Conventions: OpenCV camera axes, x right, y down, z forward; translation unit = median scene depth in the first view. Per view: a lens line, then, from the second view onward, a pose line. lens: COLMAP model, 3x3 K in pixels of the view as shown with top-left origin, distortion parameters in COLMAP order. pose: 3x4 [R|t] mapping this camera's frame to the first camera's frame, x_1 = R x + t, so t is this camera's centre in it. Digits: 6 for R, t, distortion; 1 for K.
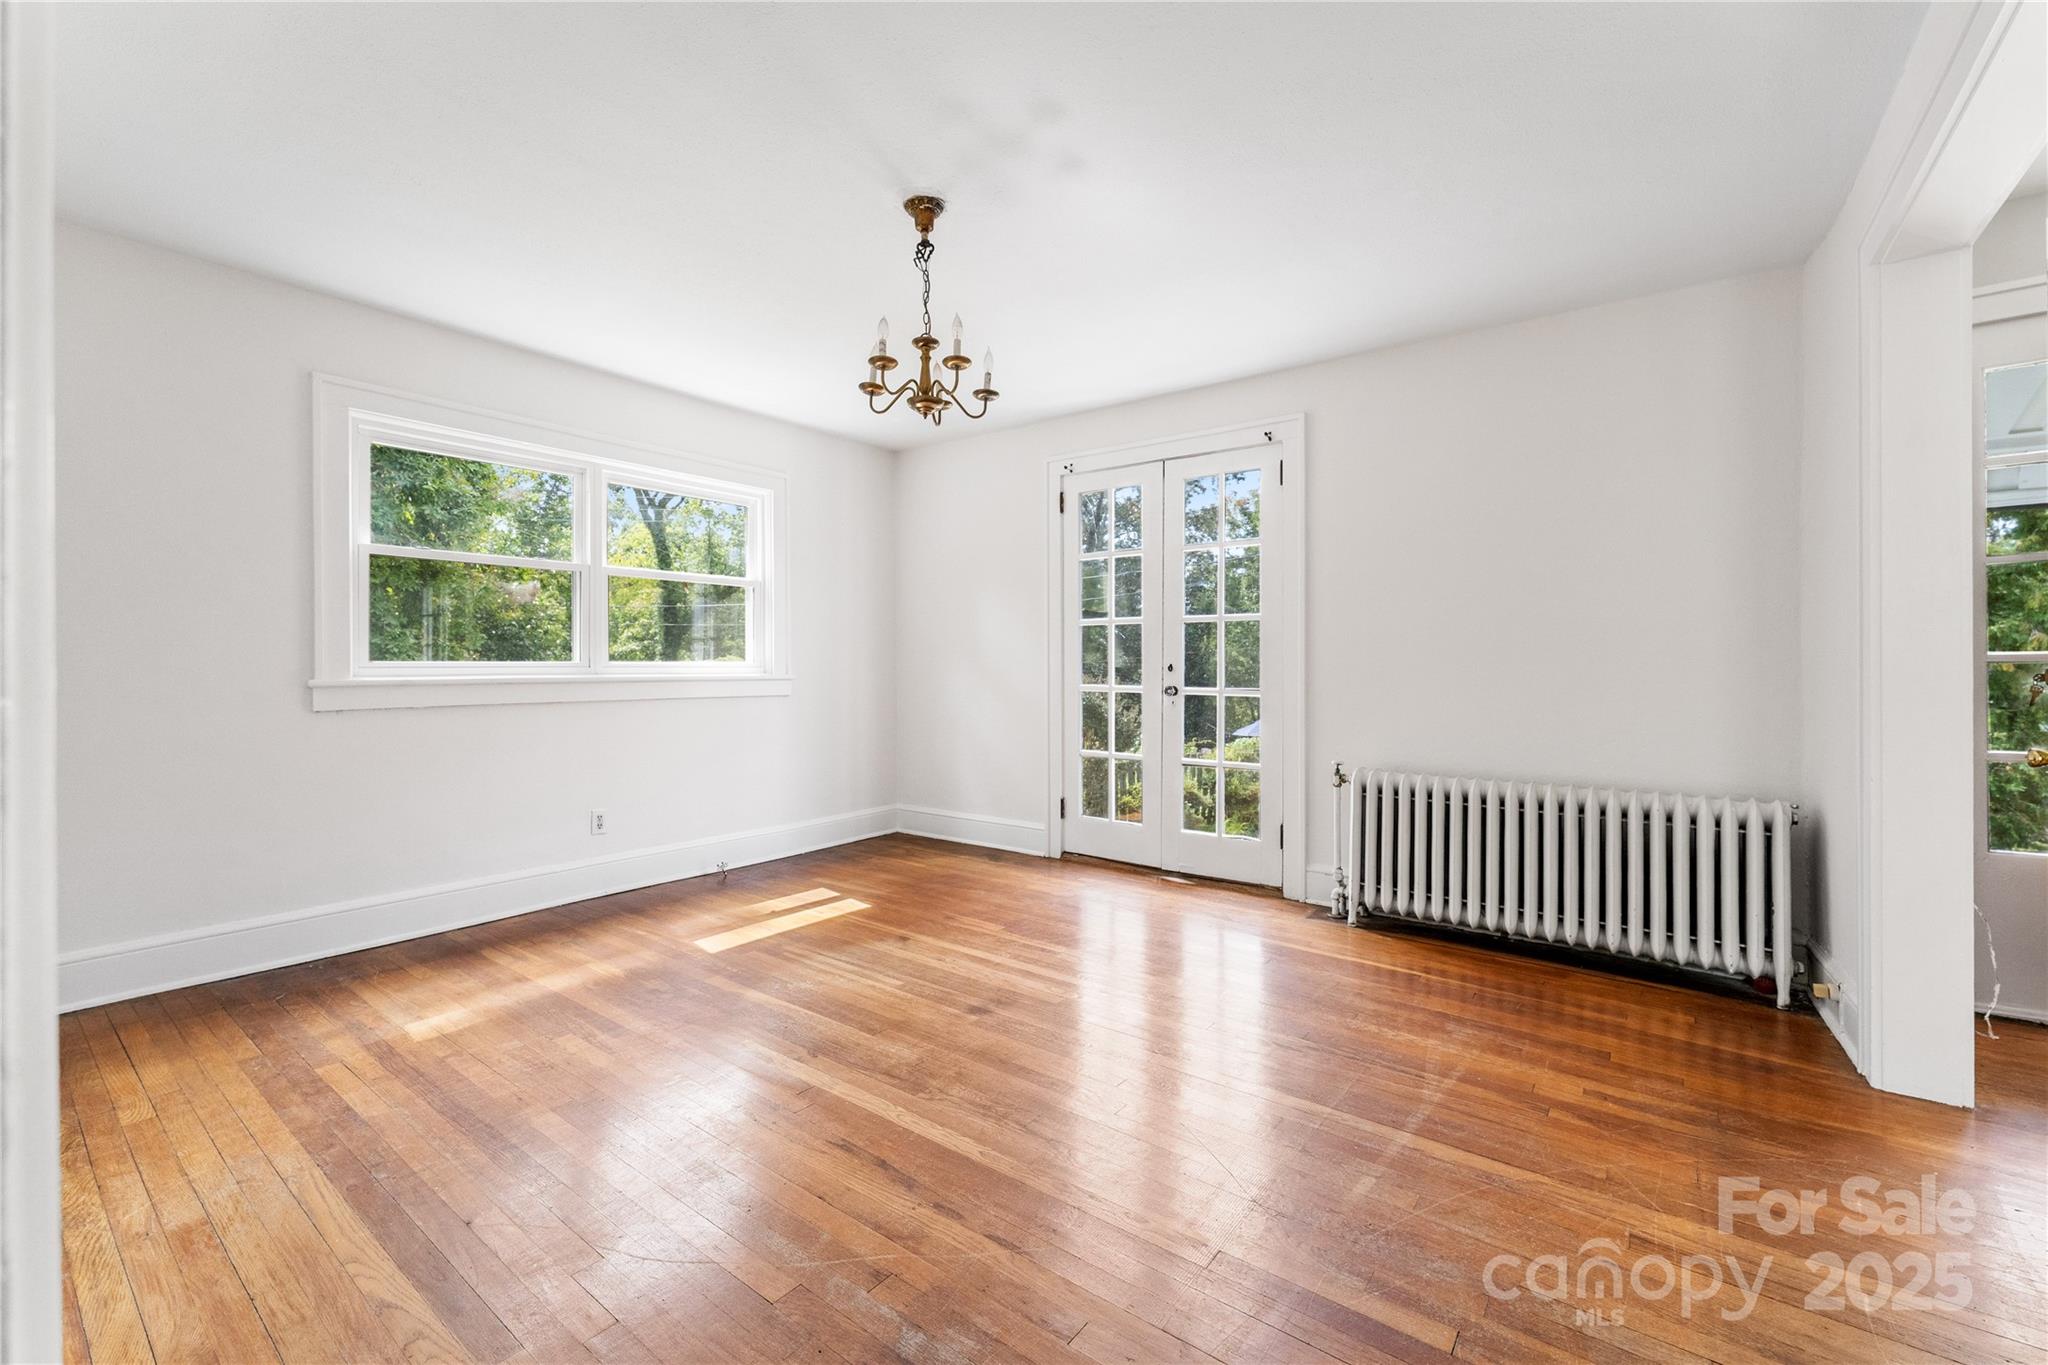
lens RADIAL K [[828.3, 0, 1026.0], [0, 828.3, 674.7], [0, 0, 1]] dist [0.002399, 0.000824]
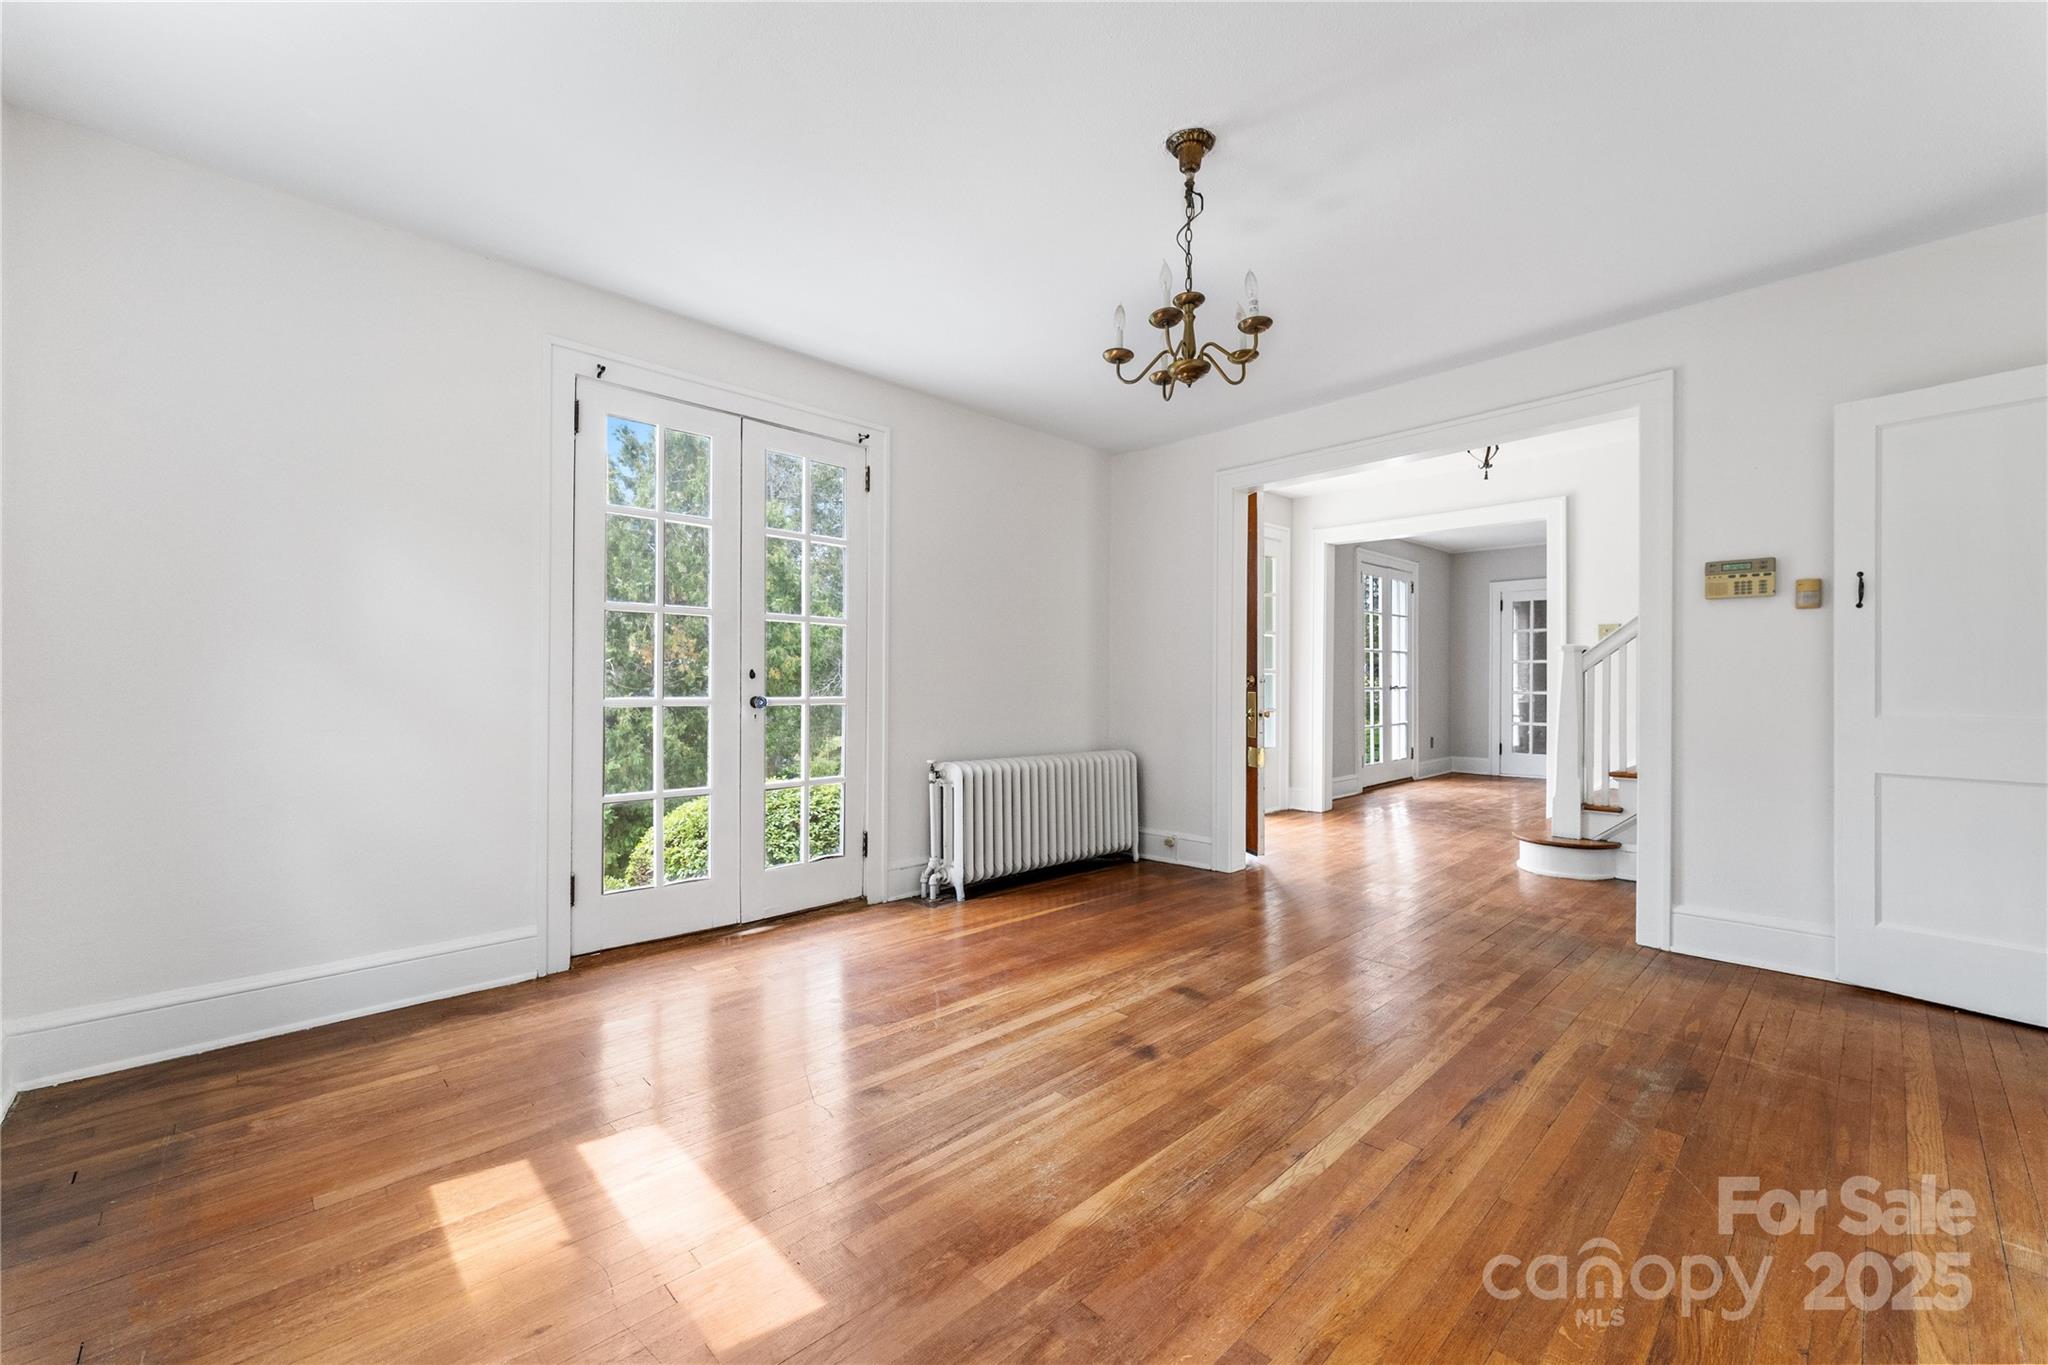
lens RADIAL K [[828.3, 0, 1025.7], [0, 828.3, 679.8], [0, 0, 1]] dist [0.002399, 0.000824]
pose [[0.152726, -0.000728, 0.988268, -0.676714], [0.003462, 0.999994, 0.000202, -0.001585], [-0.988263, 0.003391, 0.152727, 0.690251]]
